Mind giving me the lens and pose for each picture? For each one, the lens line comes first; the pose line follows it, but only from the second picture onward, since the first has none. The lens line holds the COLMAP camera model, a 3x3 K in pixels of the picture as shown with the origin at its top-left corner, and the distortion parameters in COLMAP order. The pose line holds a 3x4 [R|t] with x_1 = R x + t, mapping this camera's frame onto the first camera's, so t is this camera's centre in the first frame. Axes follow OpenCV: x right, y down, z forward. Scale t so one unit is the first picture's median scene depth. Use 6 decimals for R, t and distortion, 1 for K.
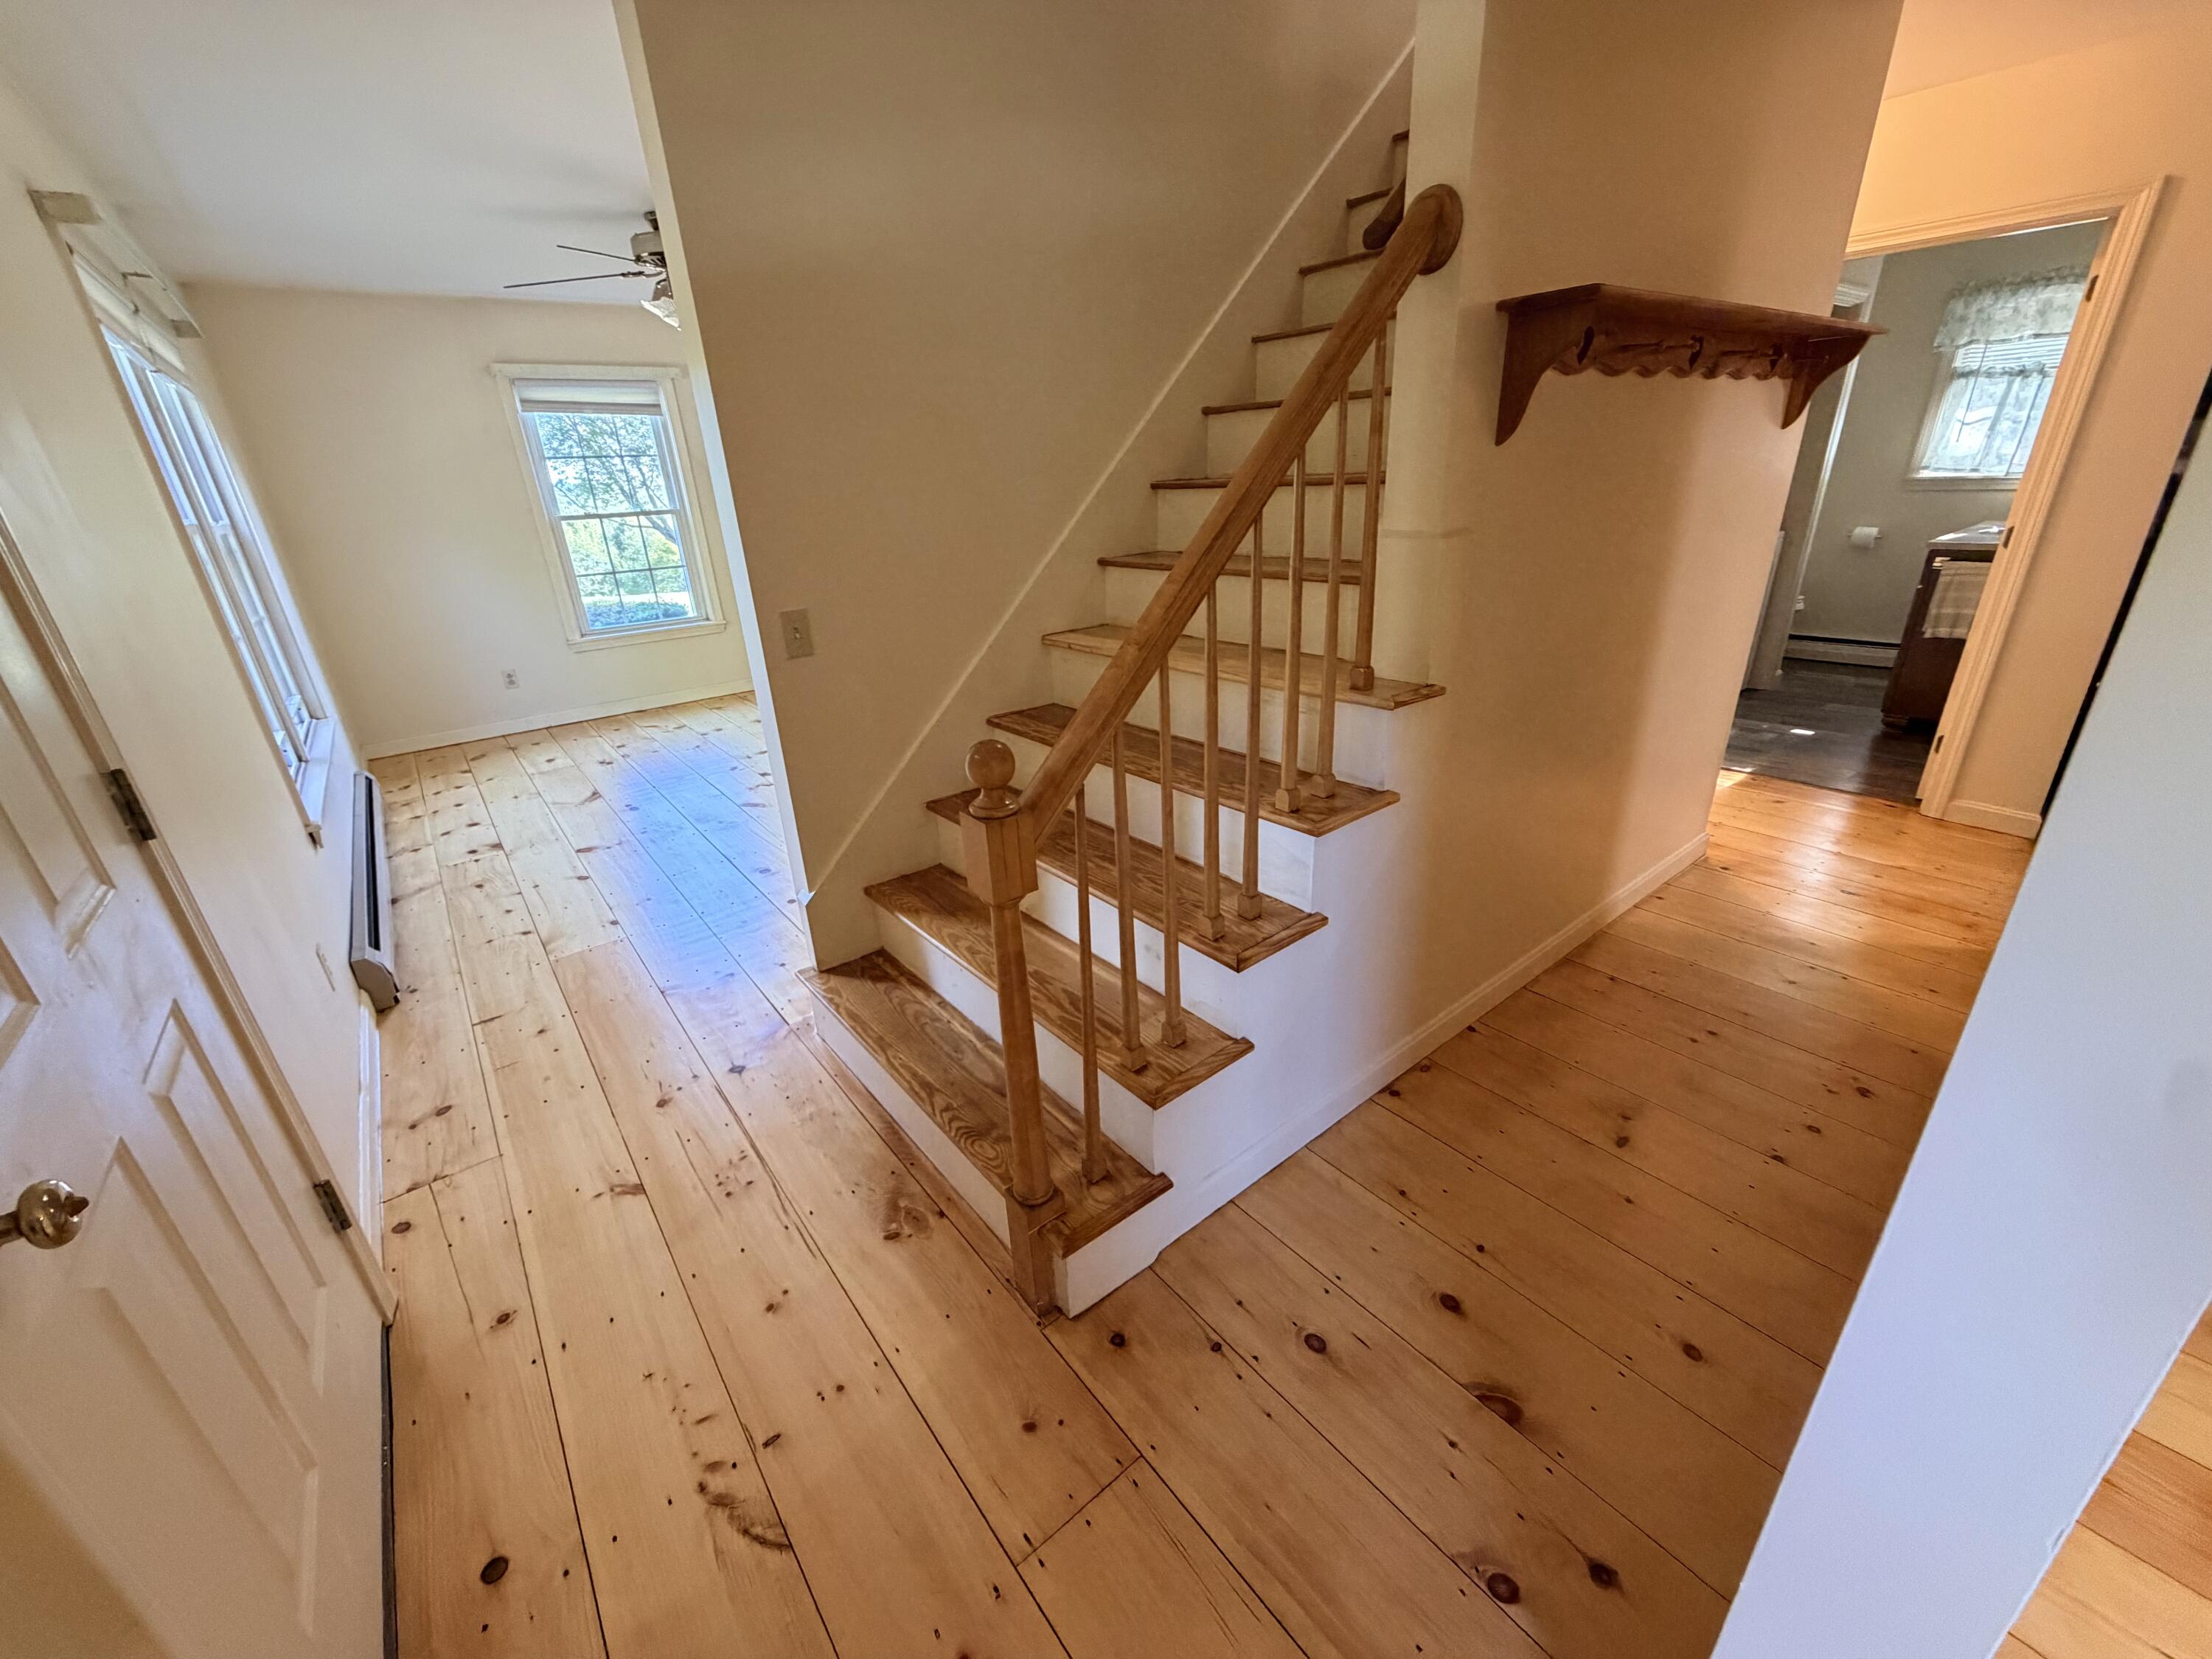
lens RADIAL K [[880.9, 0, 1104.7], [0, 880.9, 837.3], [0, 0, 1]] dist [0.000983, -0.000065]
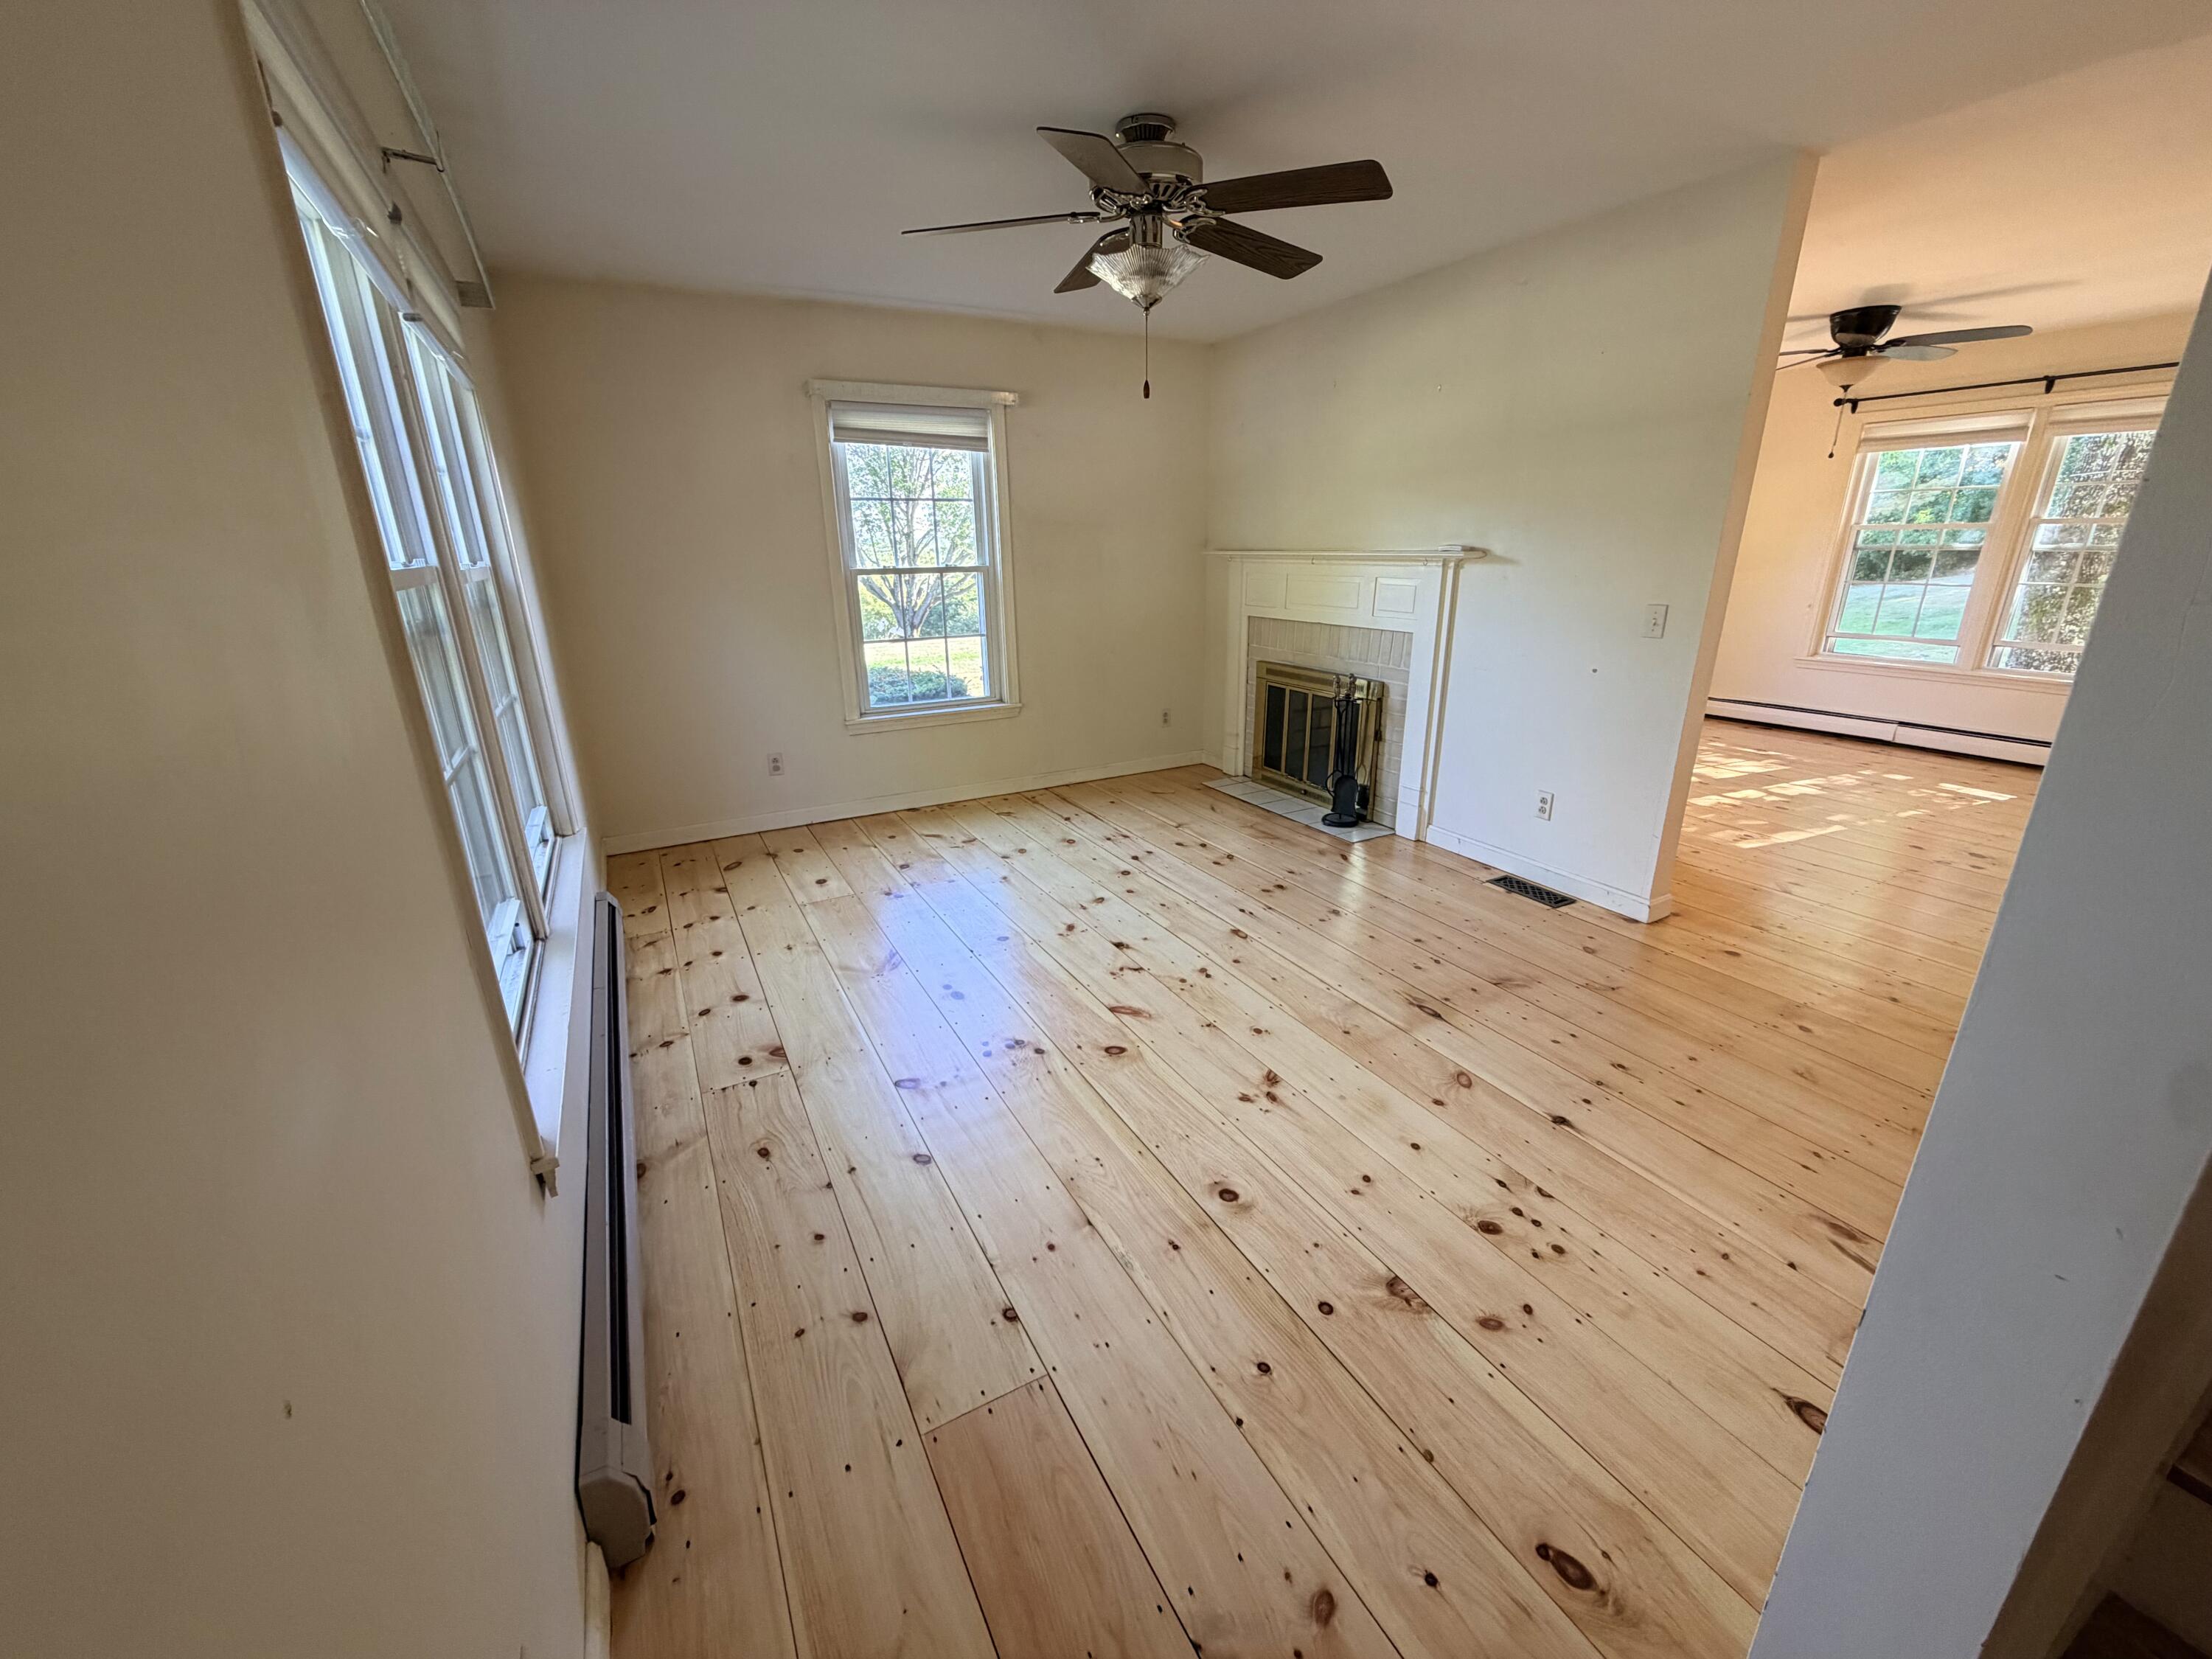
lens RADIAL K [[887.6, 0, 1111.2], [0, 887.6, 845.6], [0, 0, 1]] dist [-0.001809, -0.000151]
pose [[0.984270, 0.087404, -0.153533, -0.320570], [-0.096645, 0.993865, -0.053778, -0.122055], [0.147890, 0.067770, 0.986679, 0.331809]]
